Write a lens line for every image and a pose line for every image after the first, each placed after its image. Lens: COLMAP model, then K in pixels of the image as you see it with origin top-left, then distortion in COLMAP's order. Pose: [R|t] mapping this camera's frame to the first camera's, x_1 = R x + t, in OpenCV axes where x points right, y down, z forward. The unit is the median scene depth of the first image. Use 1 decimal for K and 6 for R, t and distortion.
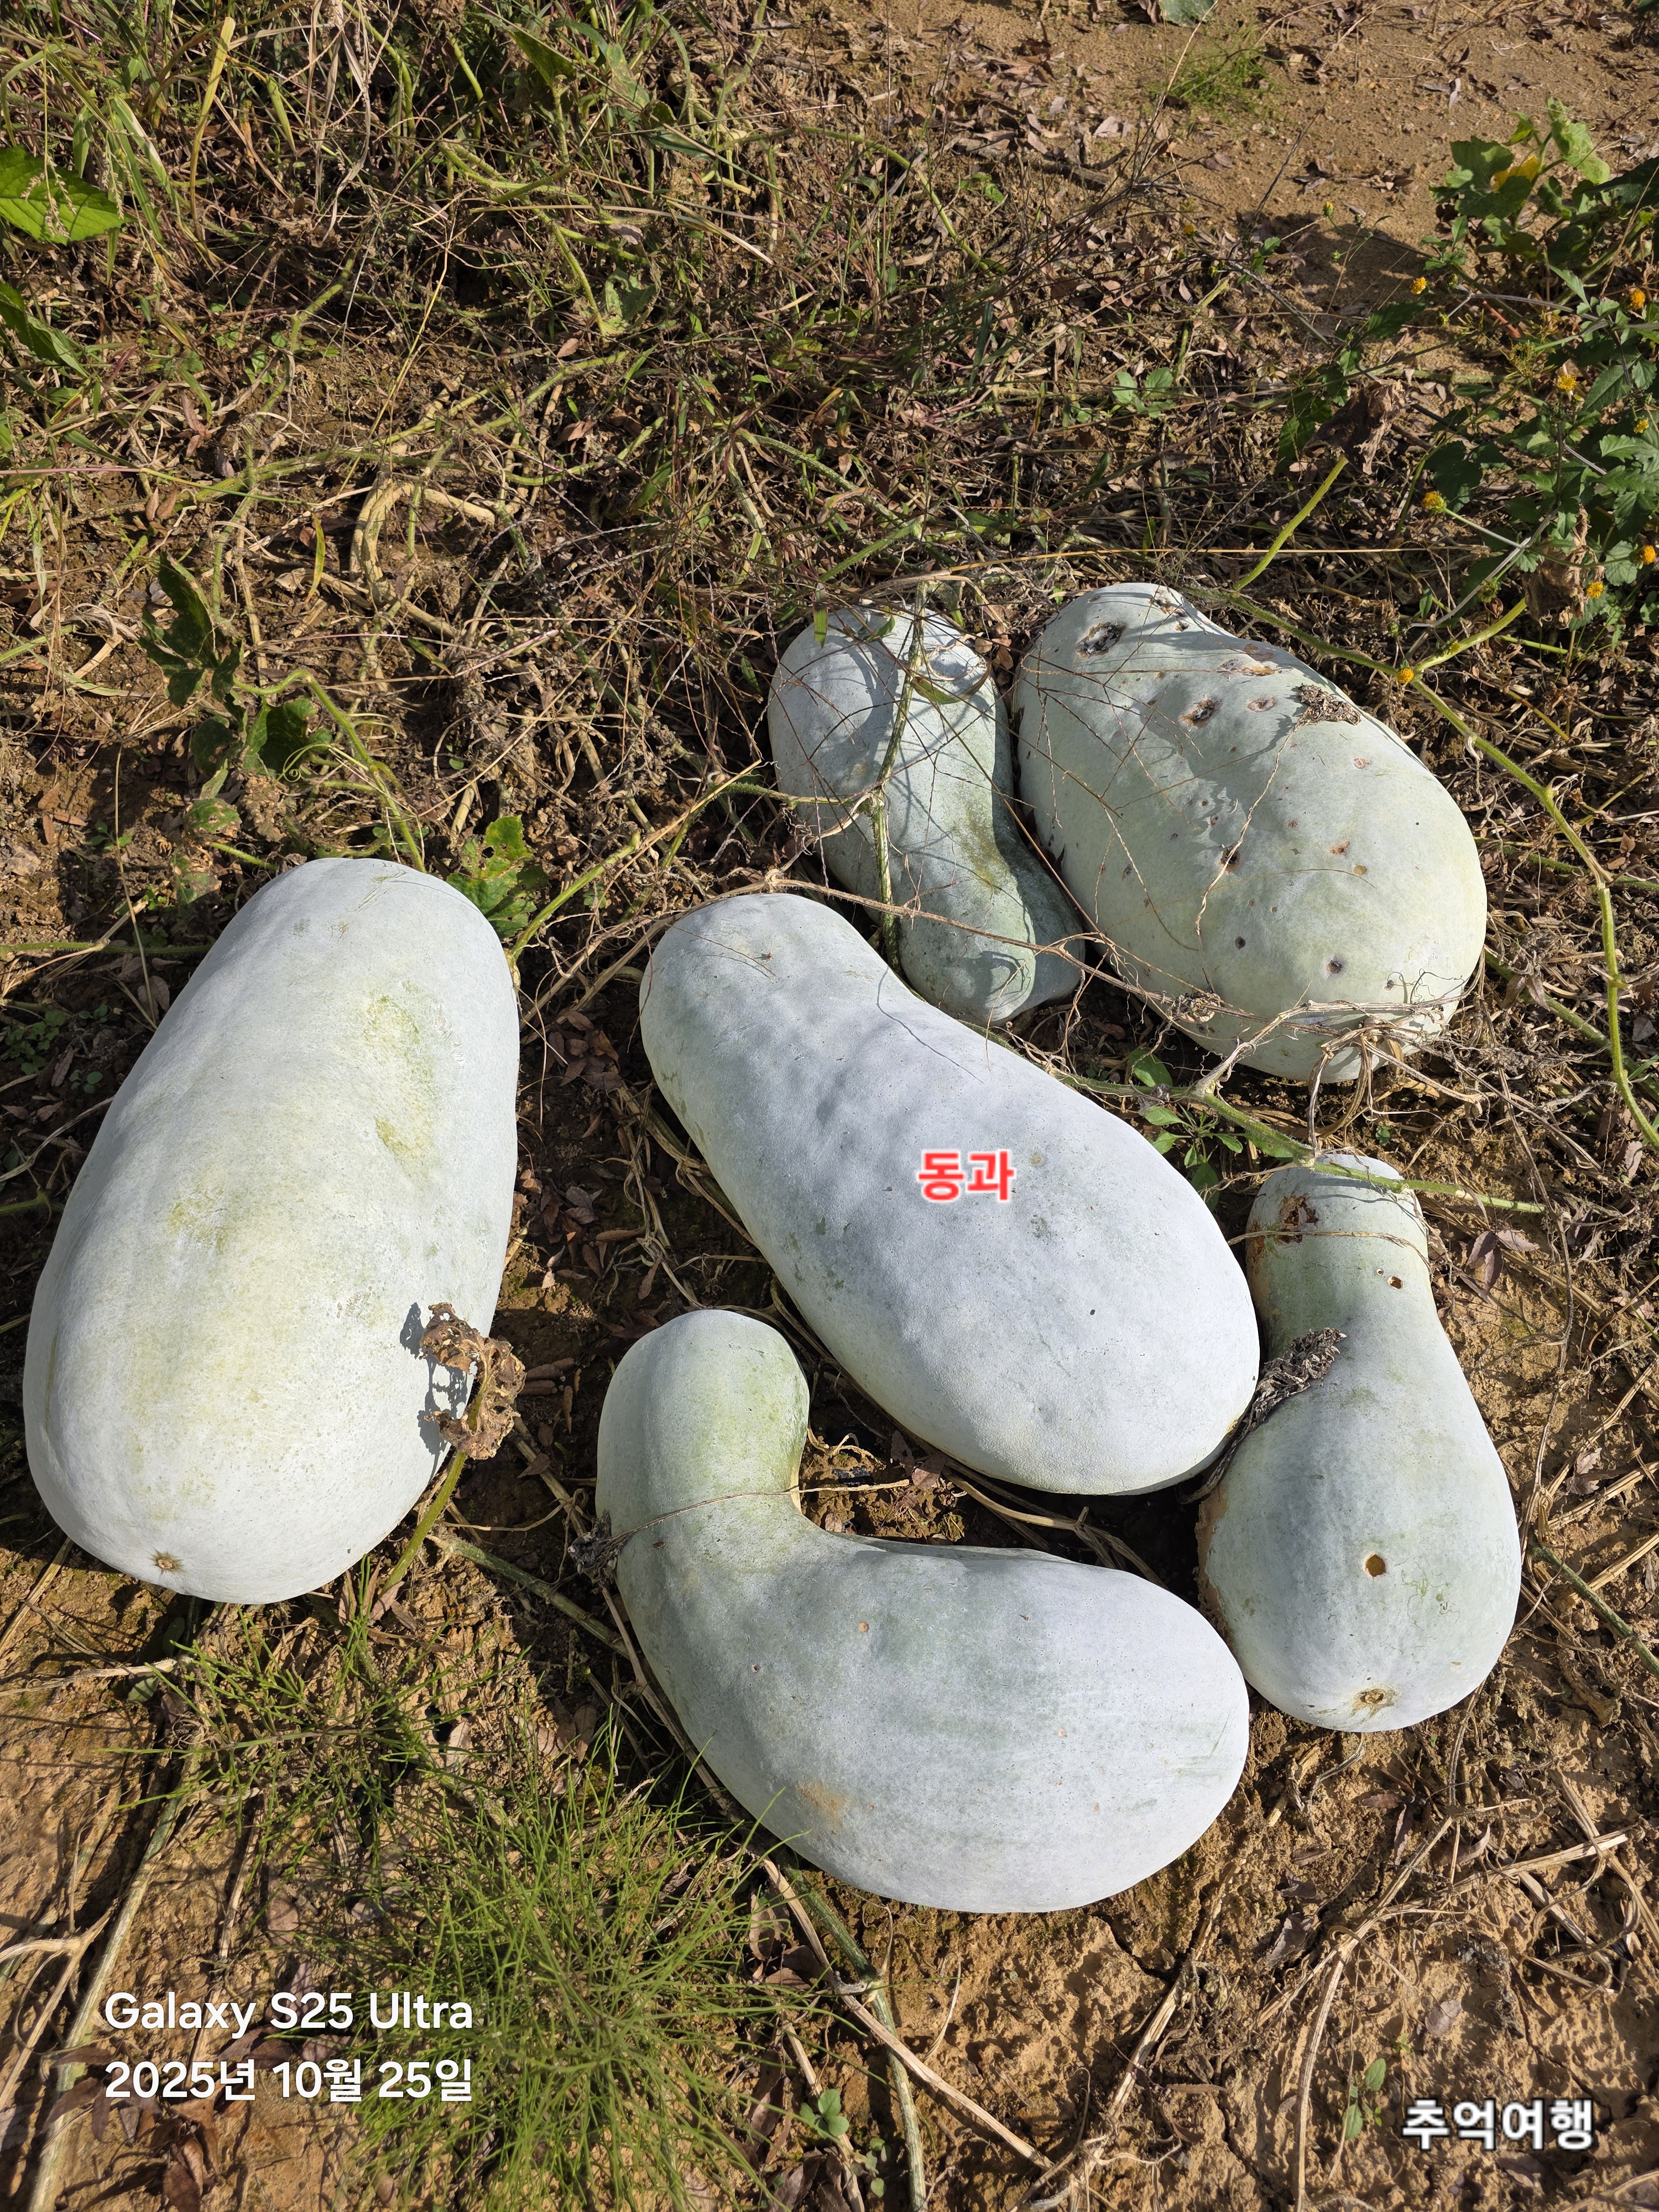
lens RADIAL K [[1442.9, 0, 829.5], [0, 1442.9, 1106.0], [0, 0, 1]] dist [0.040432, -0.037711]
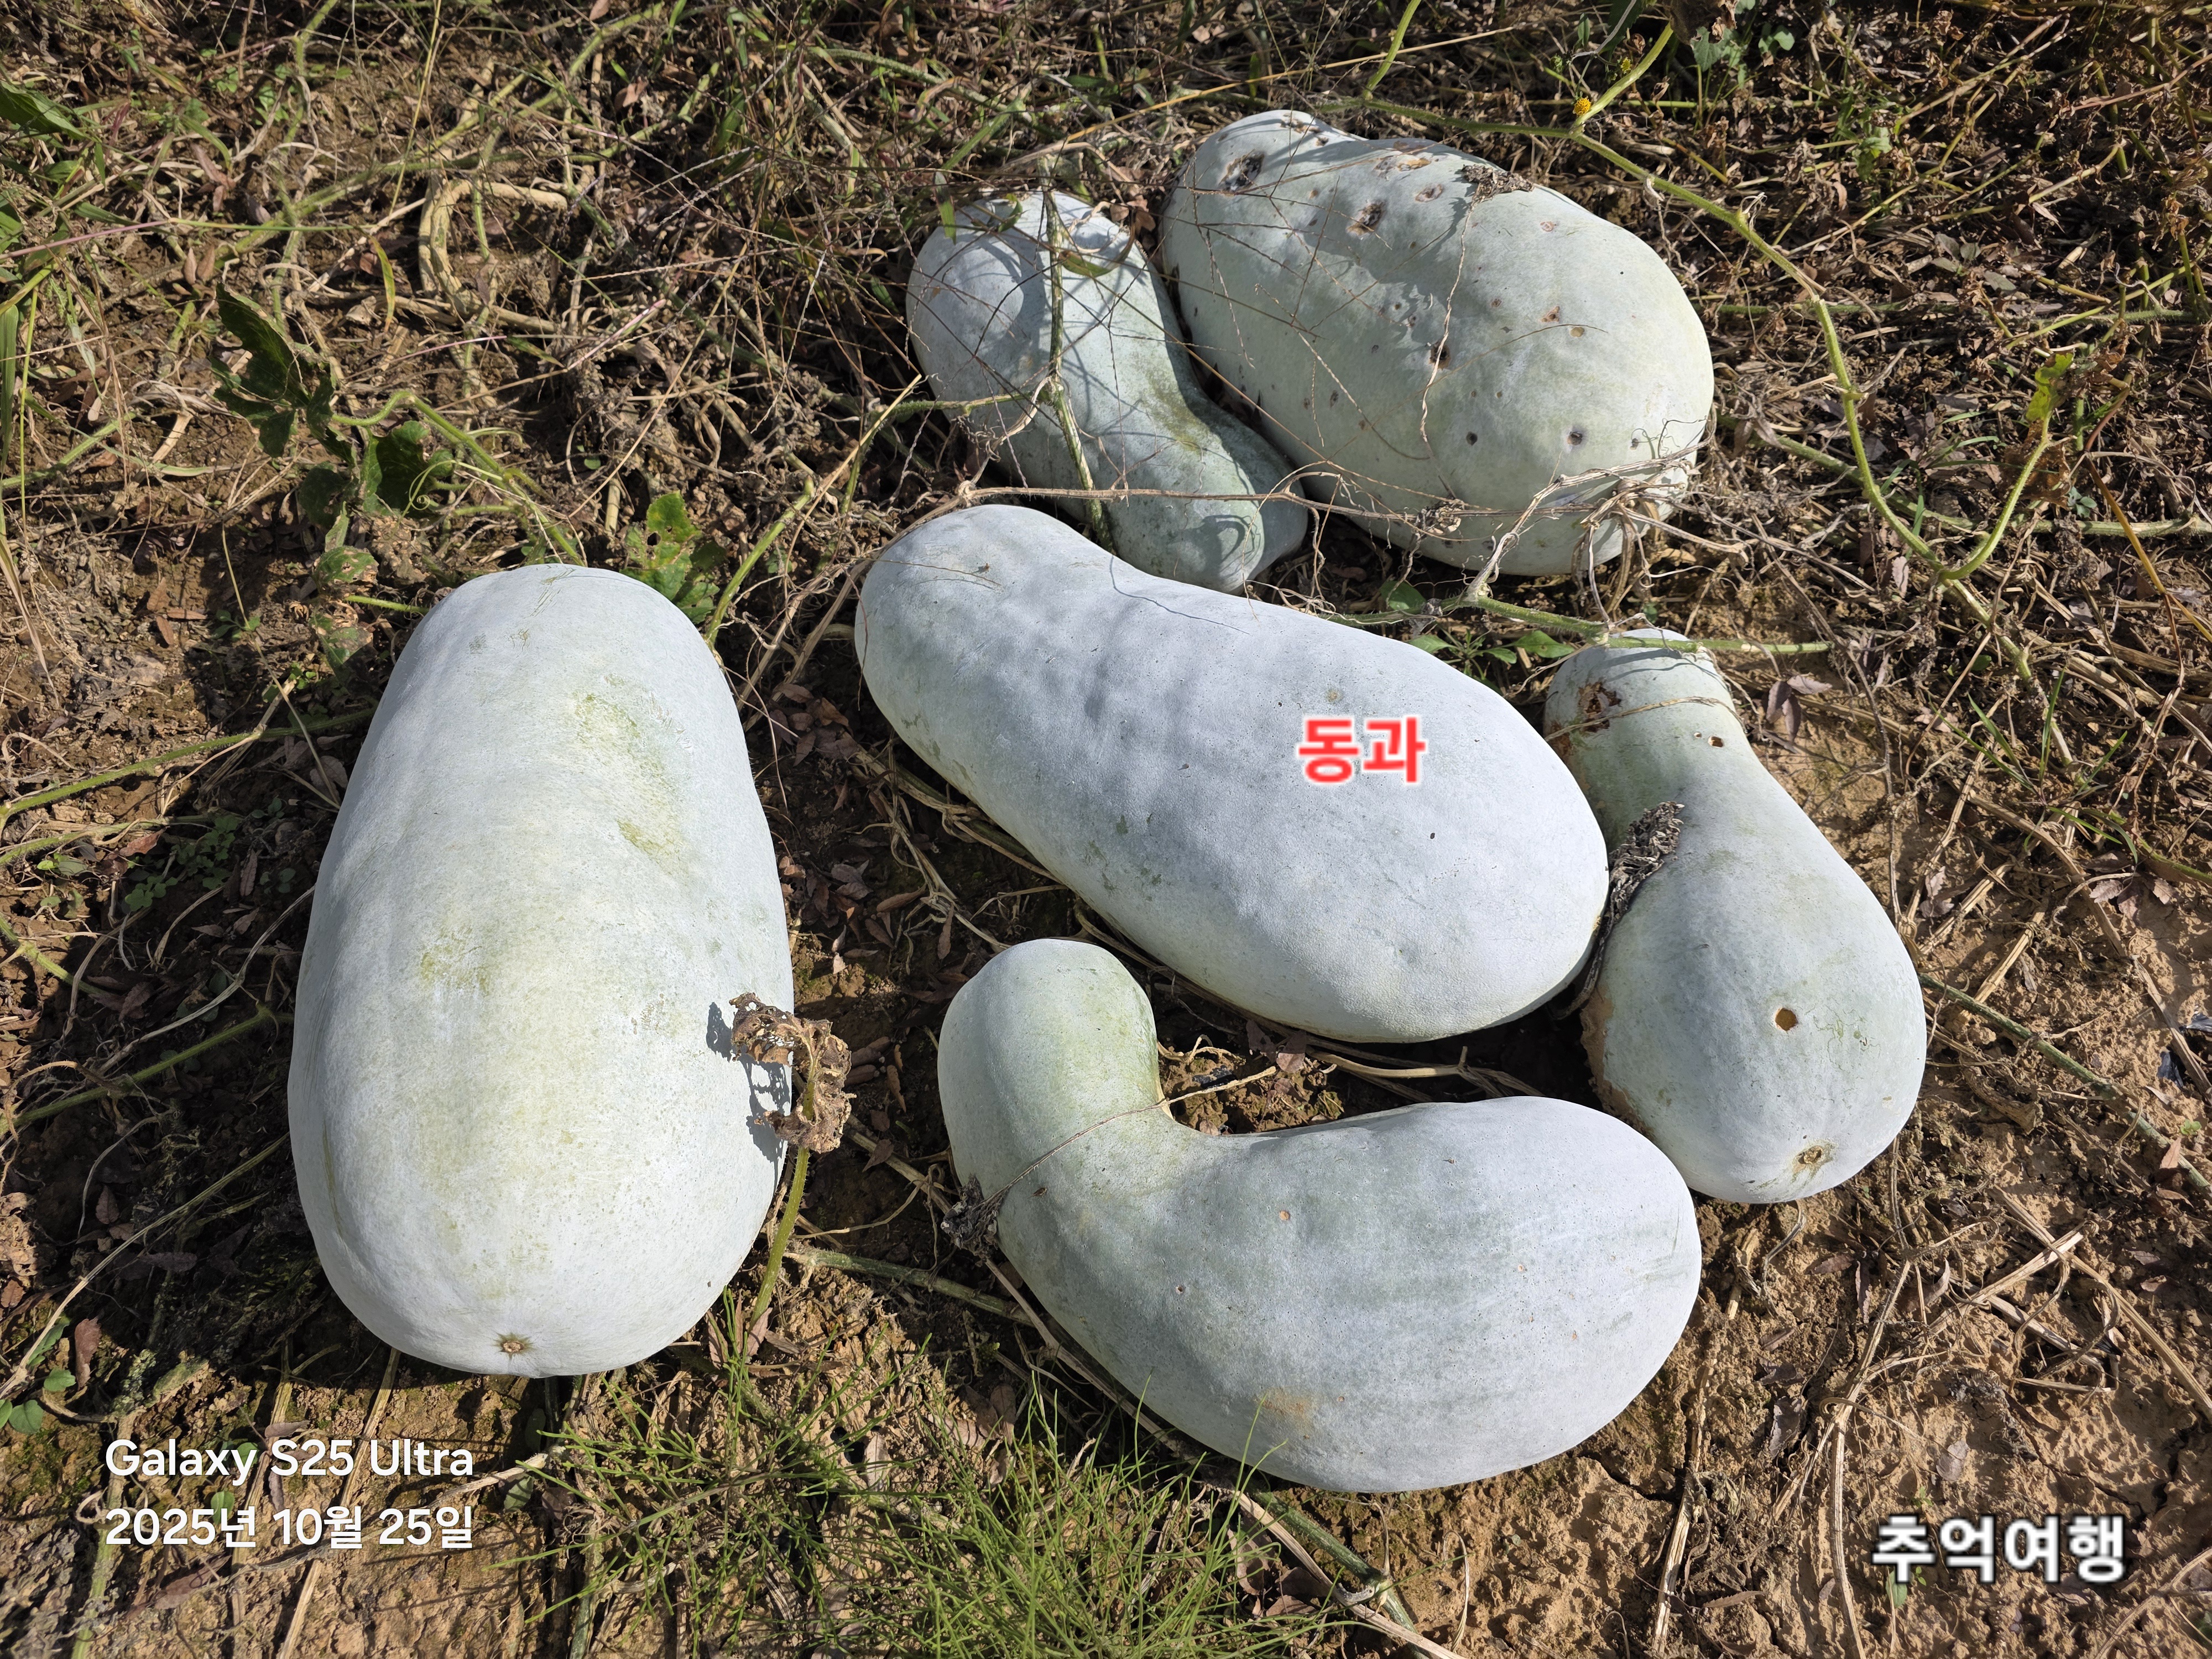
lens RADIAL K [[1434.3, 0, 1106.0], [0, 1434.3, 829.5], [0, 0, 1]] dist [0.036781, -0.036842]
pose [[0.969590, -0.236805, 0.061791, -0.071038], [0.235733, 0.971516, 0.024212, 0.060546], [-0.065764, -0.008910, 0.997795, 0.082173]]
